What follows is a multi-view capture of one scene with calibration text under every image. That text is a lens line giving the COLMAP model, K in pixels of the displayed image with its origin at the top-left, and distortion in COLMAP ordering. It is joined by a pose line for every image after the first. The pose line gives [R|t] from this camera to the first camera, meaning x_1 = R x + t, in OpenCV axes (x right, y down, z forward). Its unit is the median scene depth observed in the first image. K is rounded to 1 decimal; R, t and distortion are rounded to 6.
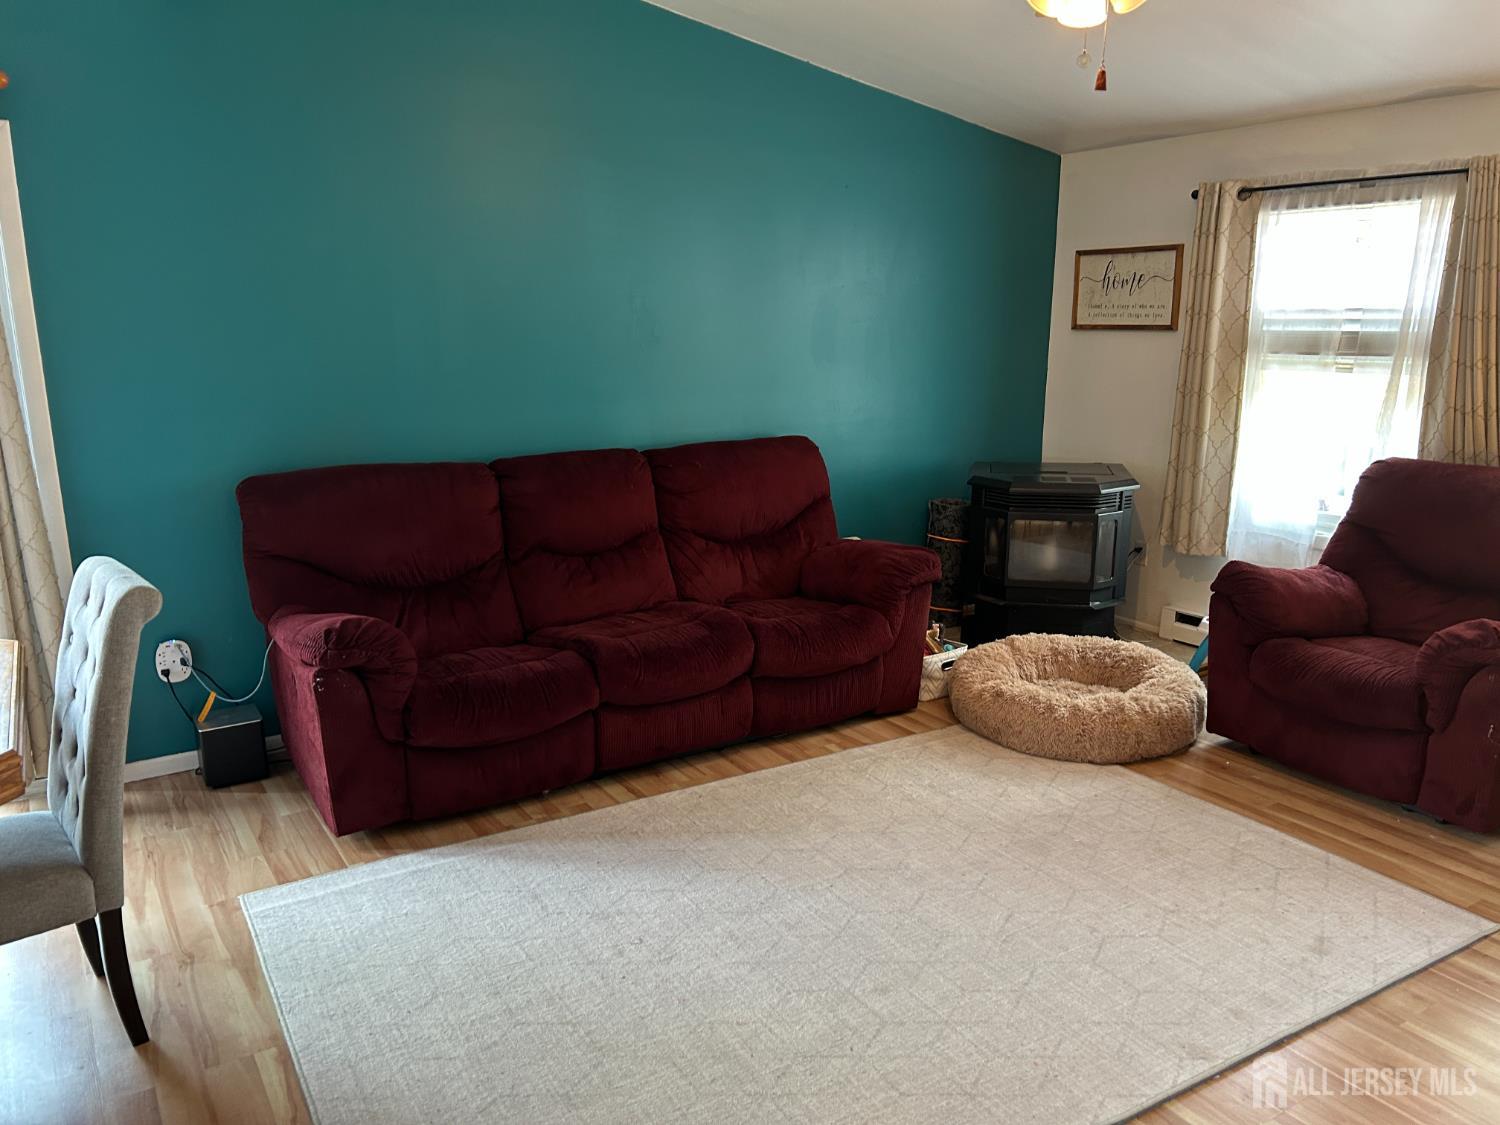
lens RADIAL K [[1159.1, 0, 747.1], [0, 1159.1, 541.3], [0, 0, 1]] dist [0.008628, 0.002478]
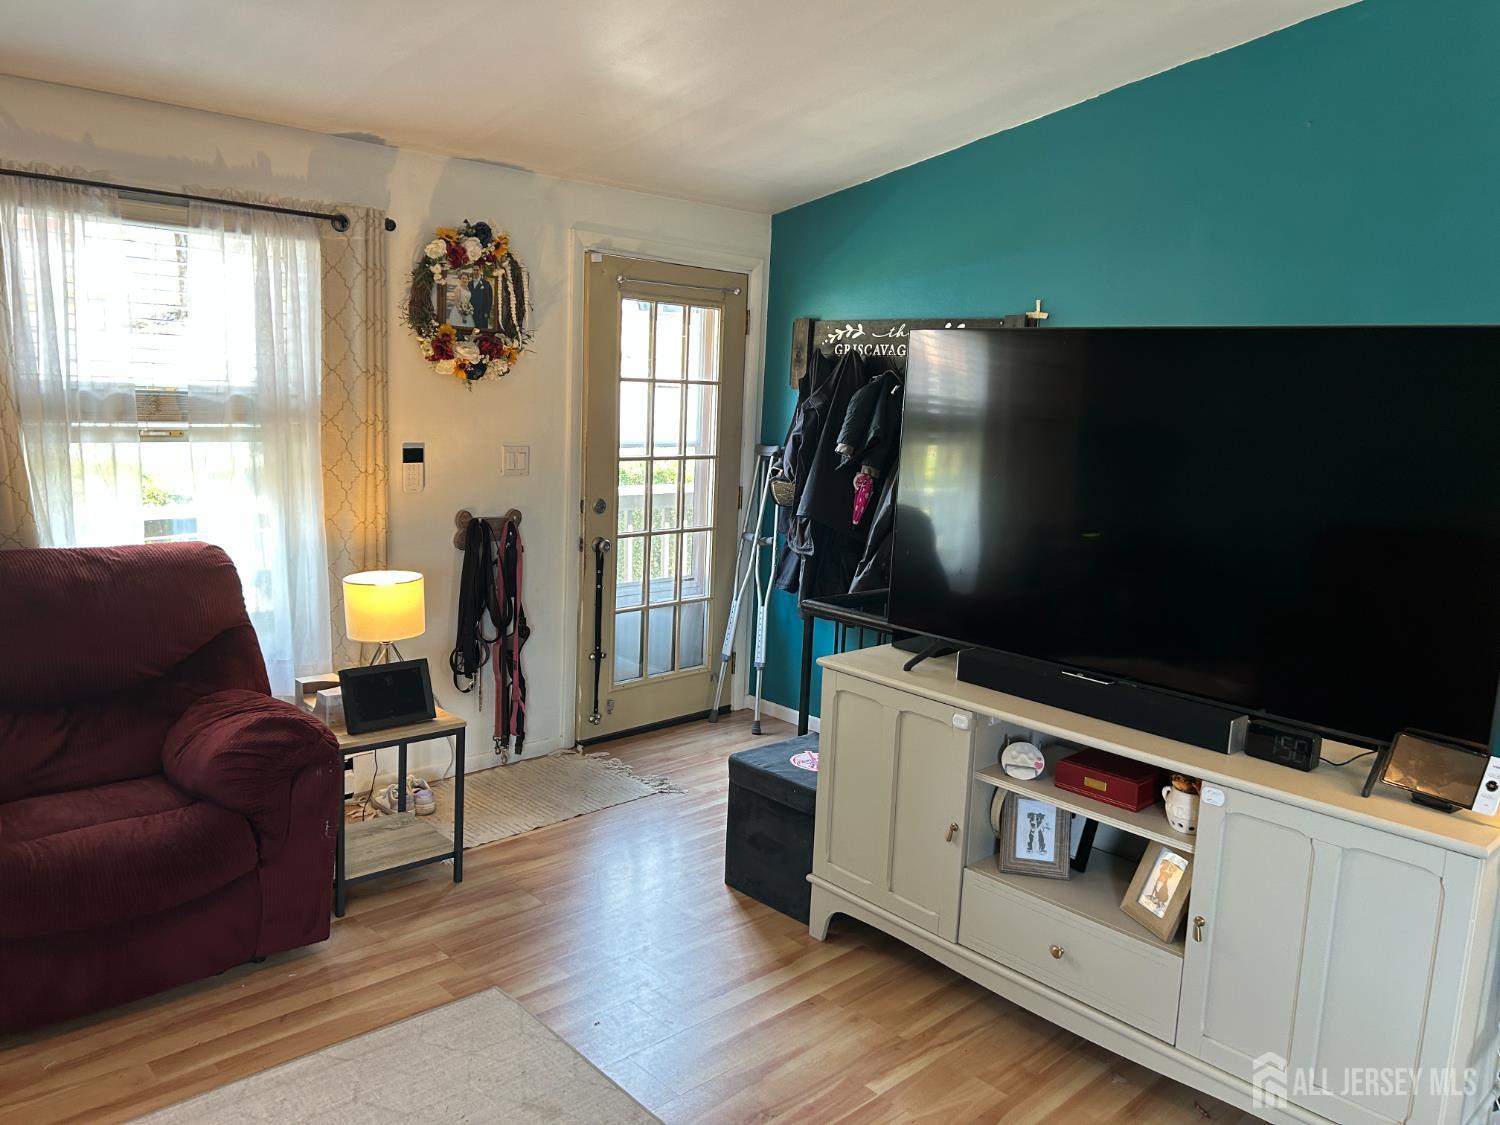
lens RADIAL K [[1120.5, 0, 739.8], [0, 1120.5, 562.4], [0, 0, 1]] dist [0.057361, -0.065828]
pose [[-0.187604, -0.153380, 0.970196, -0.171452], [0.150842, 0.971518, 0.182757, -0.105557], [-0.970593, 0.180632, -0.159124, 0.555816]]
